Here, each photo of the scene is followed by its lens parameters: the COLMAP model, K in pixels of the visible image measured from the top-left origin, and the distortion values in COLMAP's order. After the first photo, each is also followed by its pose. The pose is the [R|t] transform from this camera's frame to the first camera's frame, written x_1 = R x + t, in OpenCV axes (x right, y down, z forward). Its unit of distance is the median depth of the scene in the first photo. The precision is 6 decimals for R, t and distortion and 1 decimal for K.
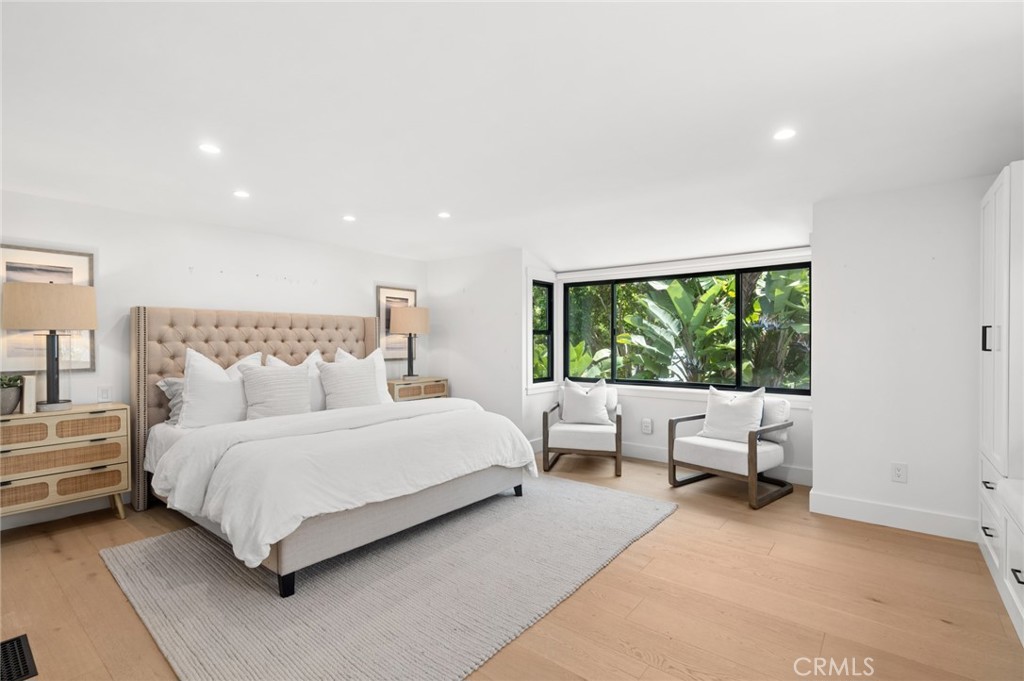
lens RADIAL K [[474.7, 0, 516.5], [0, 474.7, 344.1], [0, 0, 1]] dist [0.002414, 0.000312]
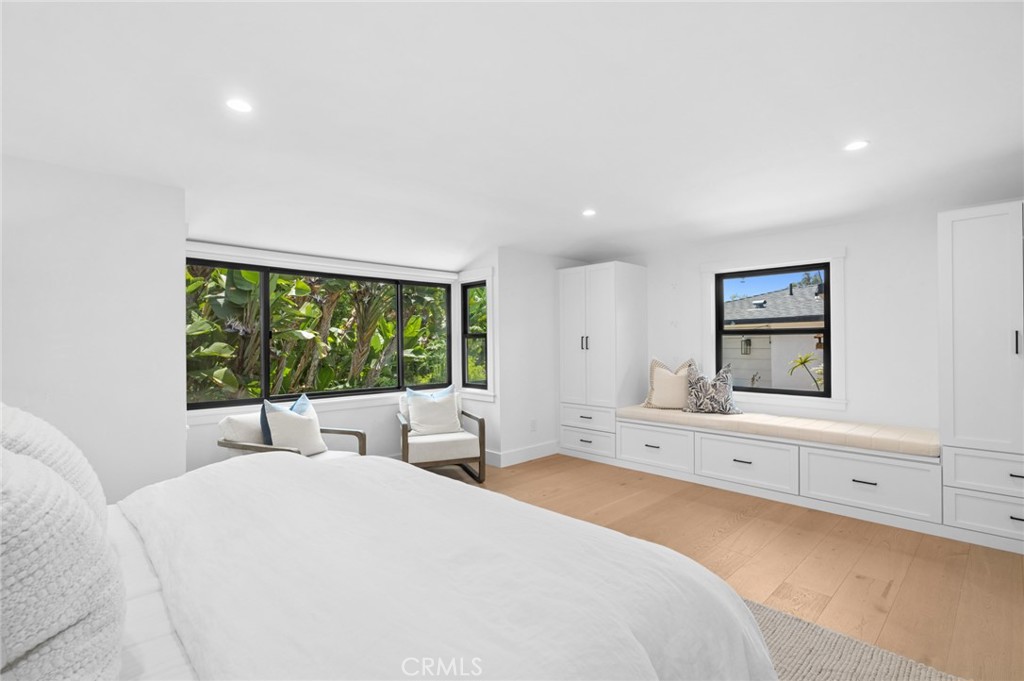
lens RADIAL K [[474.7, 0, 516.3], [0, 474.7, 341.0], [0, 0, 1]] dist [0.002414, 0.000312]
pose [[0.135889, 0.002639, 0.990720, -0.742538], [-0.000445, 0.999997, -0.002602, -0.017523], [-0.990724, -0.000087, 0.135890, 0.739409]]
